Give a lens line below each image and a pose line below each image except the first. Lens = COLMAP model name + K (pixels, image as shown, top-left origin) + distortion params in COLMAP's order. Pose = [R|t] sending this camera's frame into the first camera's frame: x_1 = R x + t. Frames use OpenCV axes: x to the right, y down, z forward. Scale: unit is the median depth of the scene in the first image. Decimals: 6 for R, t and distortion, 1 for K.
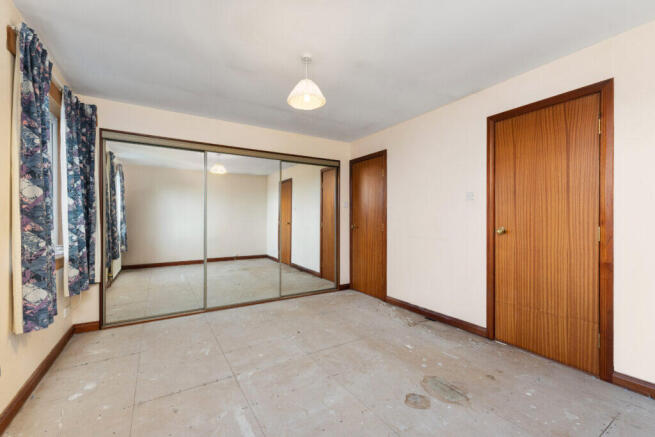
lens RADIAL K [[278.8, 0, 327.0], [0, 278.8, 217.5], [0, 0, 1]] dist [0.003768, 0.001566]
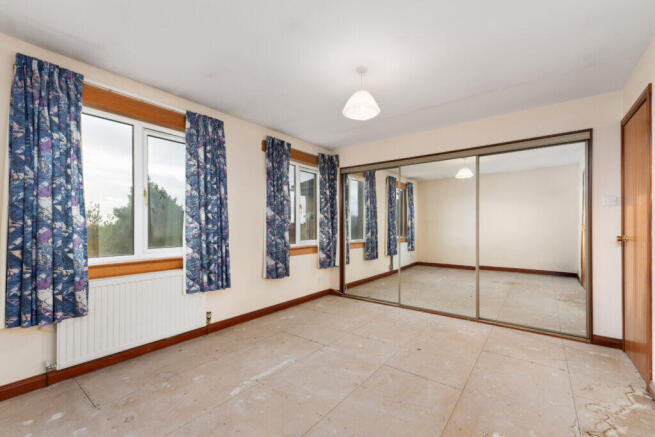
lens RADIAL K [[278.8, 0, 329.1], [0, 278.8, 223.2], [0, 0, 1]] dist [0.003768, 0.001566]
pose [[0.354823, -0.010438, -0.934875, 0.764106], [0.009964, 0.999923, -0.007383, 0.002070], [0.934881, -0.006695, 0.354899, 0.467591]]
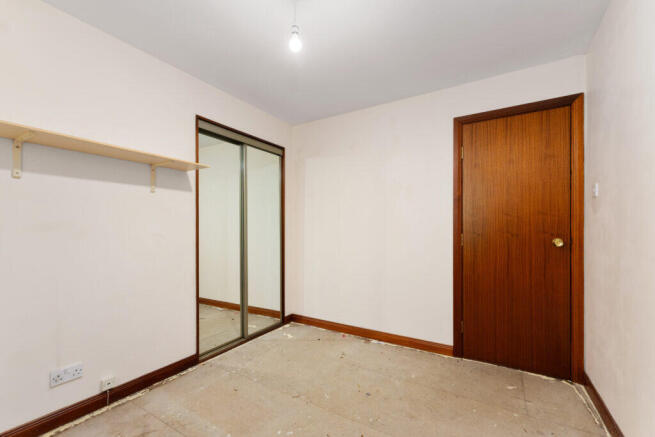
lens RADIAL K [[278.8, 0, 325.1], [0, 278.8, 224.3], [0, 0, 1]] dist [0.003768, 0.001566]
pose [[0.875633, 0.000829, 0.482976, -0.267432], [0.003145, 0.999968, -0.007418, 0.001287], [-0.482966, 0.008014, 0.875602, 0.423193]]
